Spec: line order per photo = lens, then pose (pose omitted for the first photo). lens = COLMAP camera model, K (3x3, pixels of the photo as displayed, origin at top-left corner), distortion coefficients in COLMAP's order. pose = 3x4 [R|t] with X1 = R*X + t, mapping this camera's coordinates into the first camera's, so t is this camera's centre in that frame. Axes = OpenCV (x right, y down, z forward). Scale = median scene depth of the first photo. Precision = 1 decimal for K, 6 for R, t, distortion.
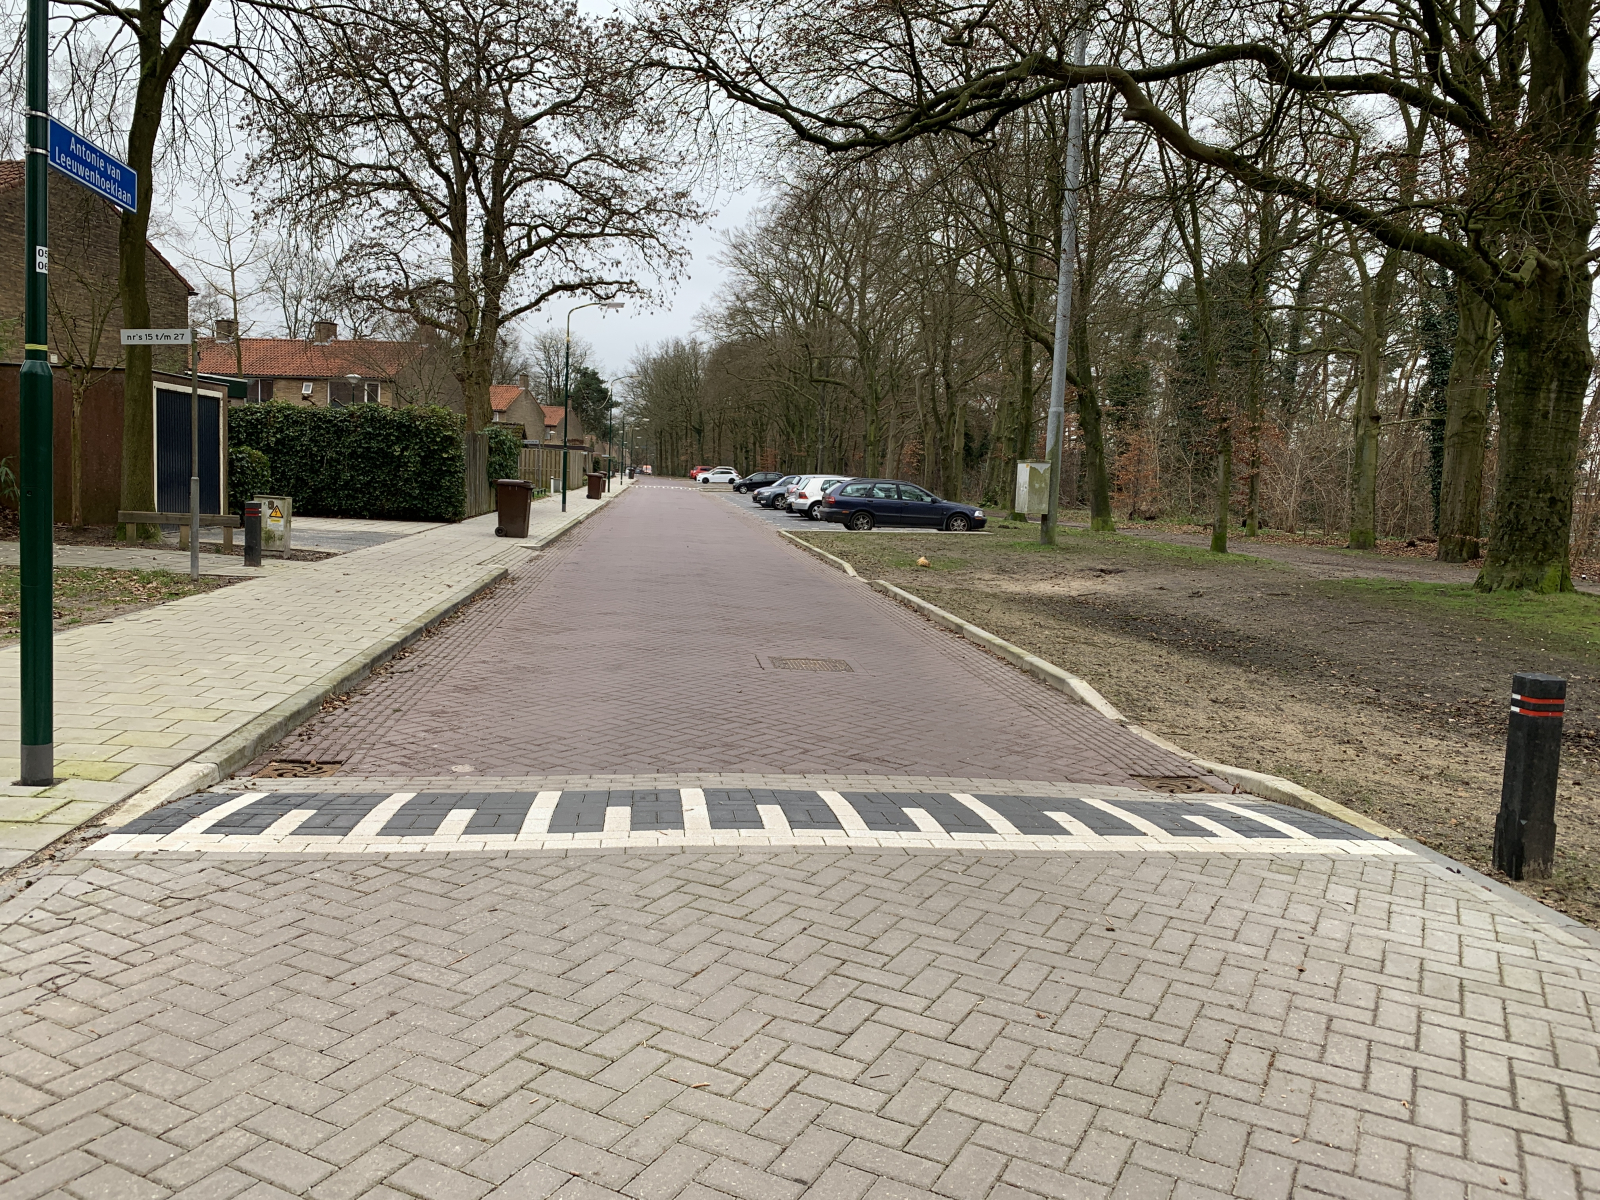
lens RADIAL K [[1246.1, 0, 800.0], [0, 1246.1, 600.0], [0, 0, 1]] dist [0.048247, -0.080673]
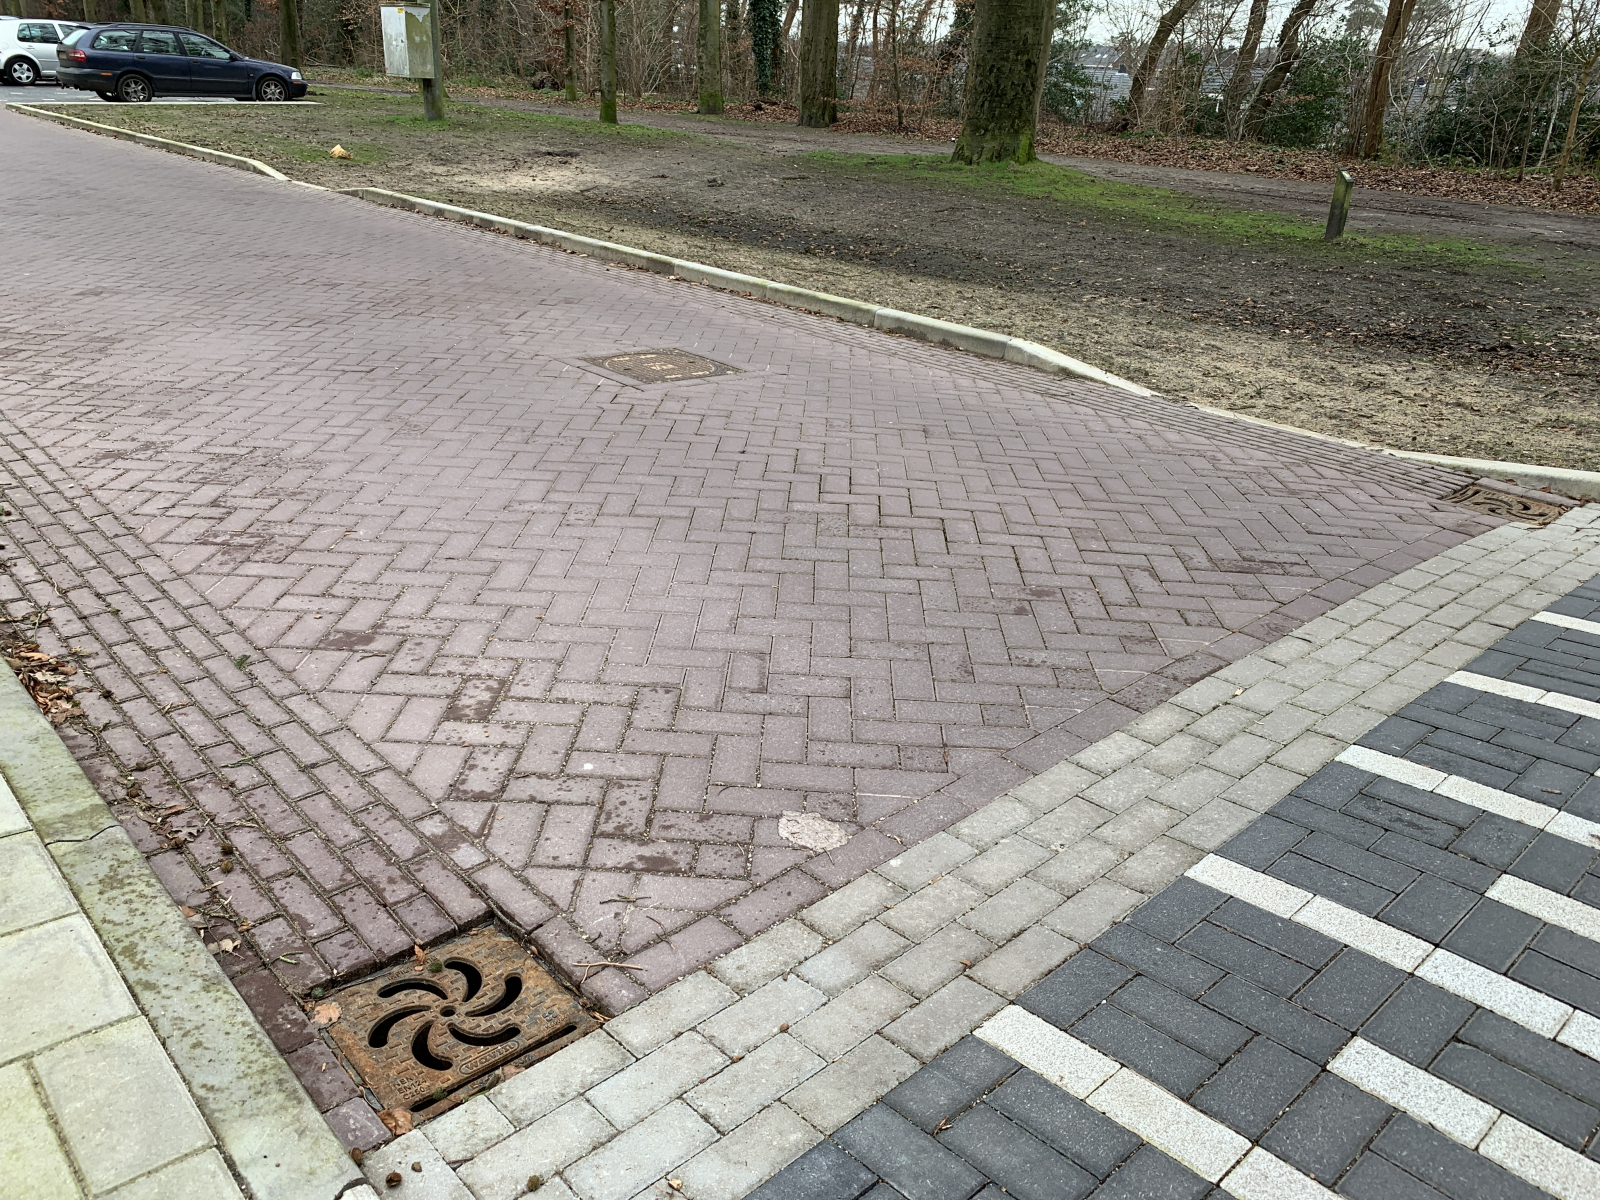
lens RADIAL K [[1239.3, 0, 763.0], [0, 1239.3, 559.6], [0, 0, 1]] dist [0.075469, -0.178069]
pose [[0.807811, -0.218772, 0.547339, -0.182543], [0.042568, 0.947800, 0.316011, -0.028654], [-0.587903, -0.231979, 0.774956, 0.272611]]
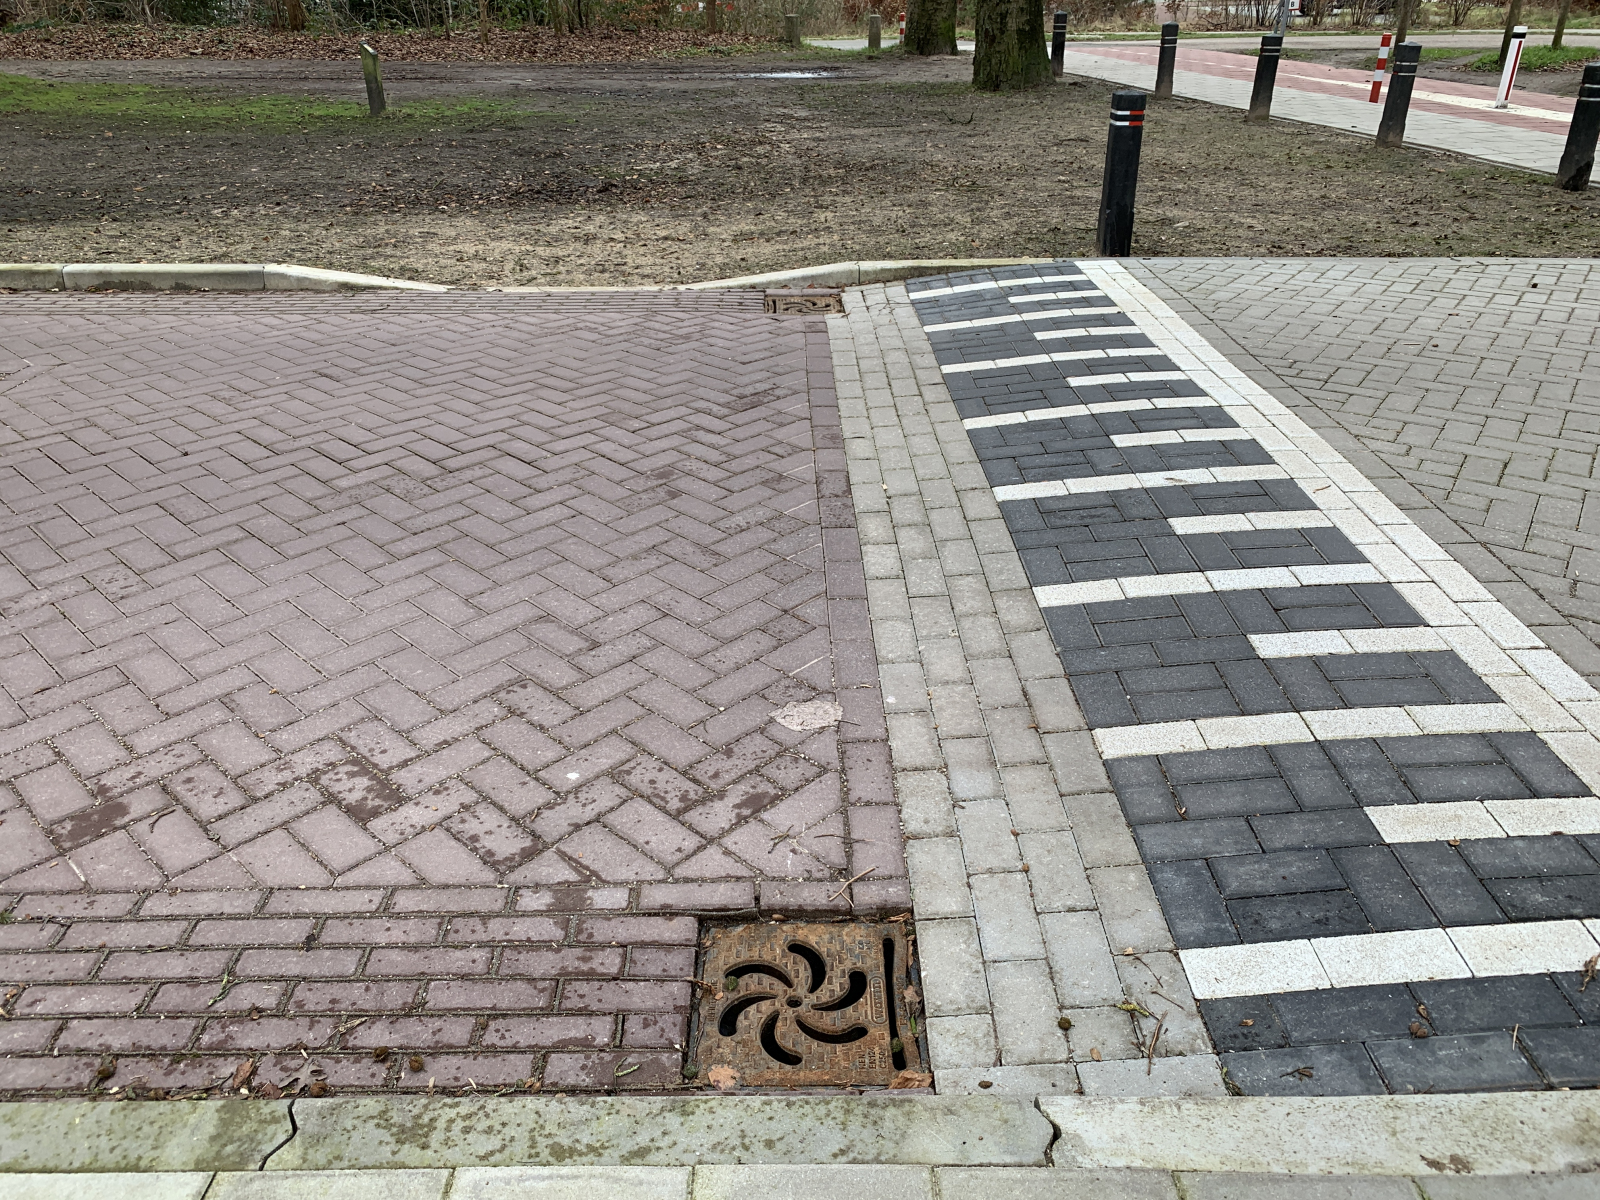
lens RADIAL K [[1246.1, 0, 800.0], [0, 1246.1, 600.0], [0, 0, 1]] dist [0.048247, -0.080673]
pose [[0.082123, -0.487162, 0.869442, -0.236888], [0.101817, 0.871925, 0.478936, -0.040478], [-0.991408, 0.049192, 0.121207, 0.360352]]
